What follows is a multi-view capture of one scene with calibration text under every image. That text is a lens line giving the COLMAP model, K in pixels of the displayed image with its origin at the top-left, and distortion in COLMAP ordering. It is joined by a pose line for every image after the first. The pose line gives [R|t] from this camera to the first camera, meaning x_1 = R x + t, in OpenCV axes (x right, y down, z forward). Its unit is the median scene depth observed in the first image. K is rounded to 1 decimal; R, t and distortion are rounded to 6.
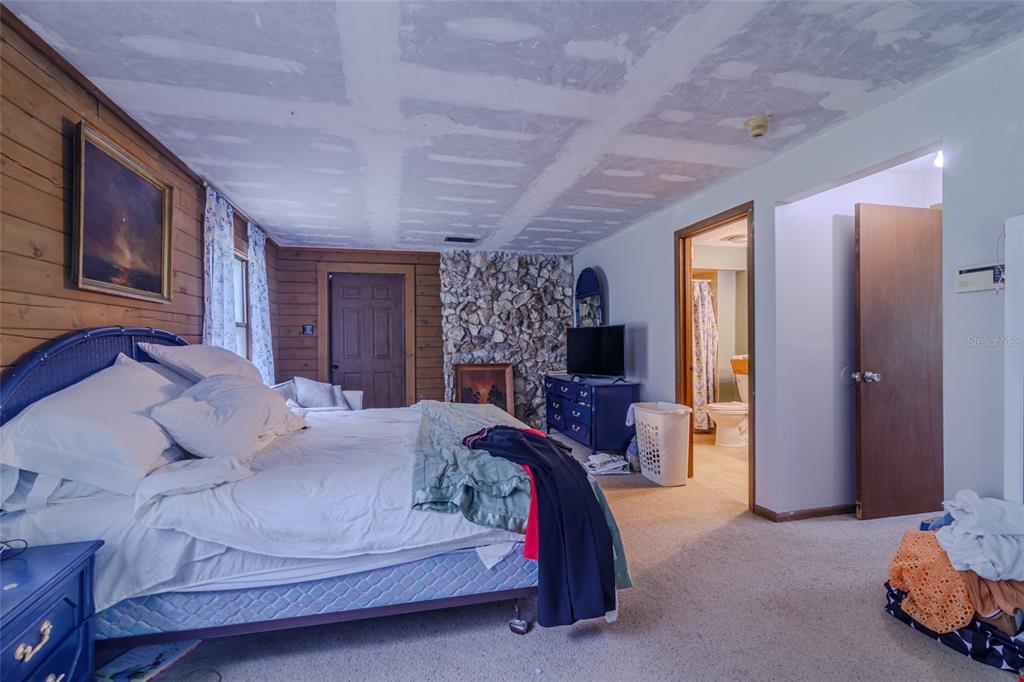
lens RADIAL K [[462.1, 0, 512.1], [0, 462.1, 343.8], [0, 0, 1]] dist [-0.000547, -0.000305]
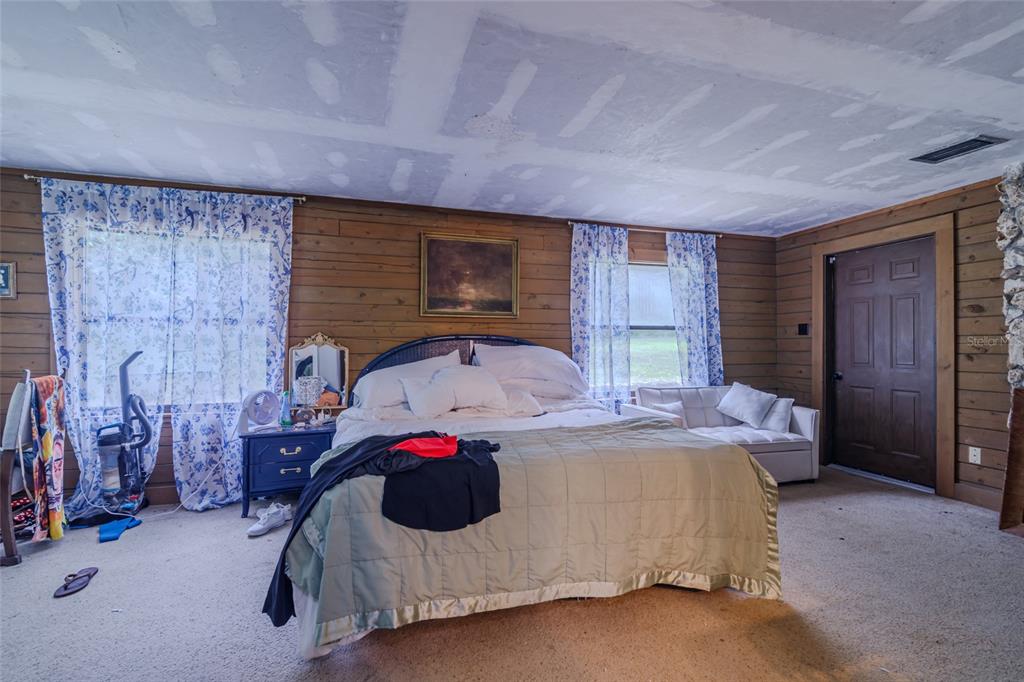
lens RADIAL K [[462.1, 0, 512.1], [0, 462.1, 343.8], [0, 0, 1]] dist [-0.000547, -0.000305]
pose [[0.049591, 0.002805, -0.998766, 0.545188], [-0.006350, 0.999977, 0.002493, -0.004818], [0.998749, 0.006219, 0.049608, 0.659905]]
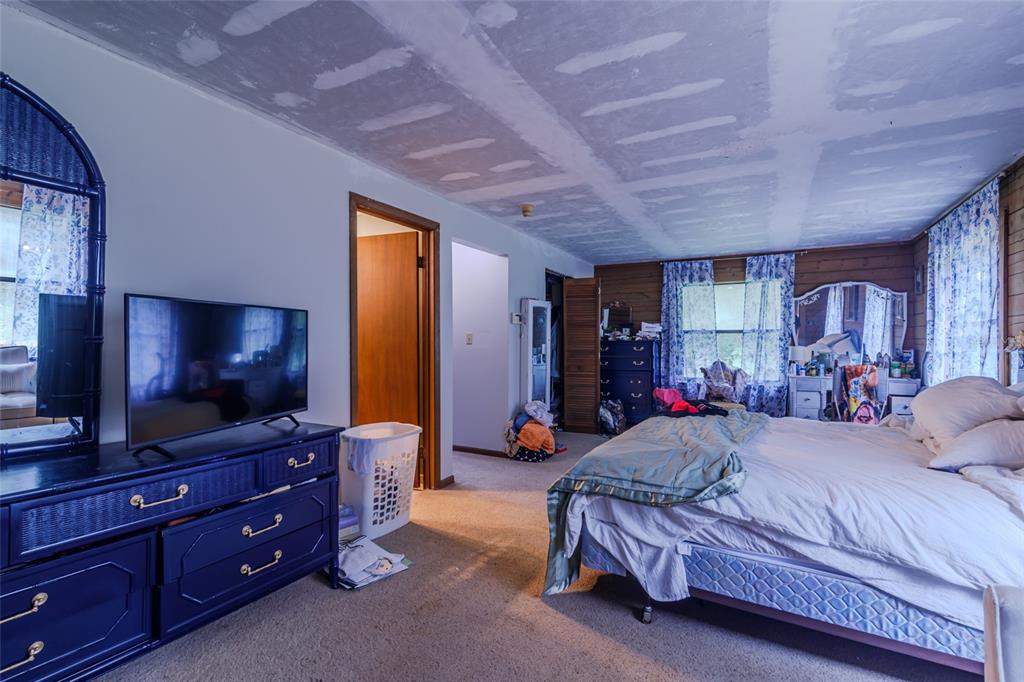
lens RADIAL K [[462.1, 0, 512.1], [0, 462.1, 343.8], [0, 0, 1]] dist [-0.000547, -0.000305]
pose [[-0.718961, 0.001566, 0.695049, -0.358744], [0.001593, 0.999999, -0.000605, -0.002925], [-0.695049, 0.000672, -0.718962, 1.437276]]
